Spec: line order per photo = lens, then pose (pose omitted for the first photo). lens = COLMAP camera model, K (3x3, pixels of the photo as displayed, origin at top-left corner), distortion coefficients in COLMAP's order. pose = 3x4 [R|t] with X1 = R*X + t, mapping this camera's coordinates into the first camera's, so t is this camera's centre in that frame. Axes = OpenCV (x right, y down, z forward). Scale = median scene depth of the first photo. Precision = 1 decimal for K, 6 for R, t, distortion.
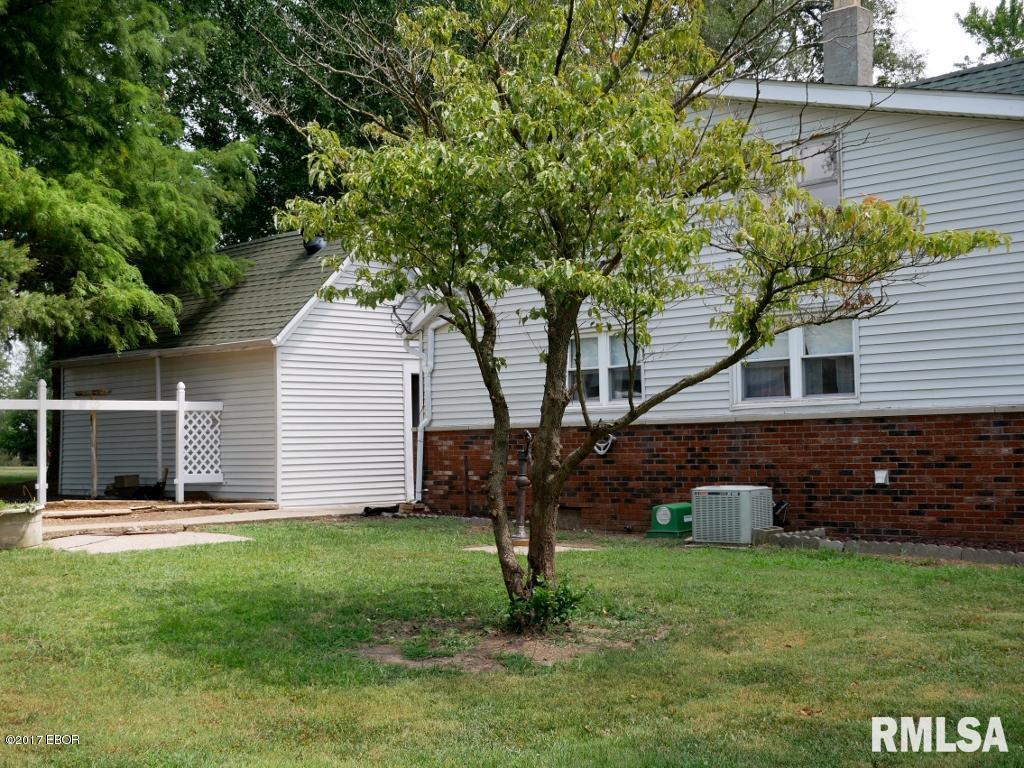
lens RADIAL K [[1330.5, 0, 511.7], [0, 1330.5, 383.6], [0, 0, 1]] dist [0.004759, 0.000000]
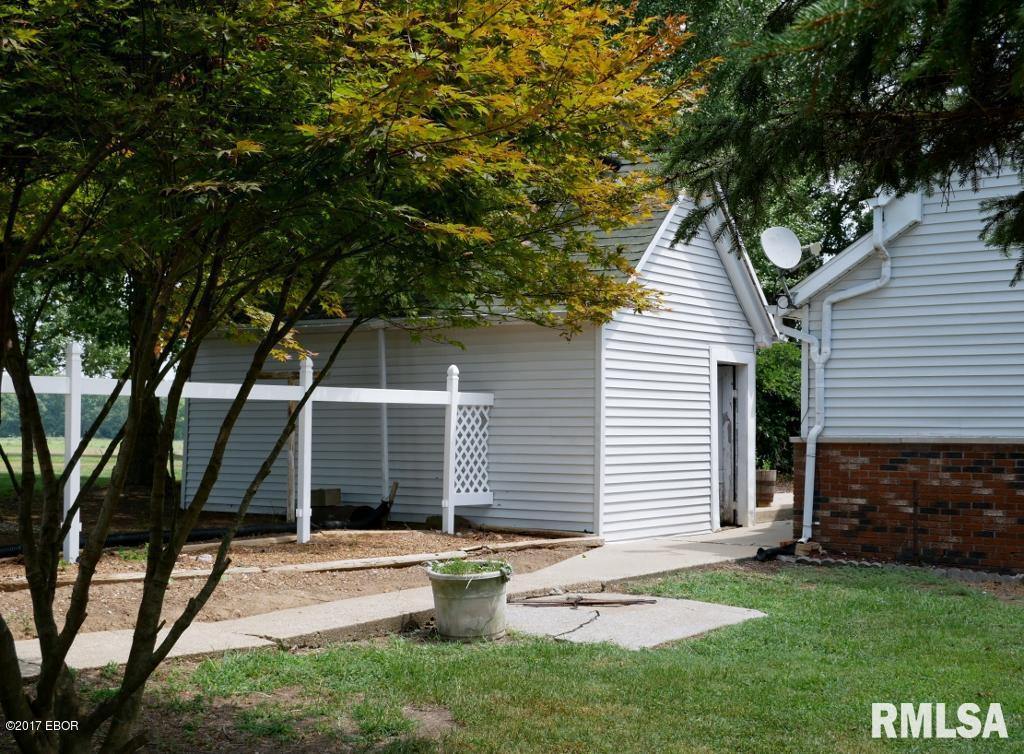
lens RADIAL K [[1378.0, 0, 512.4], [0, 1378.0, 377.2], [0, 0, 1]] dist [-0.047177, 0.000000]
pose [[0.991382, 0.027656, 0.128051, -0.311805], [-0.028620, 0.999574, 0.005691, 0.000319], [-0.127839, -0.009307, 0.991751, 0.260696]]
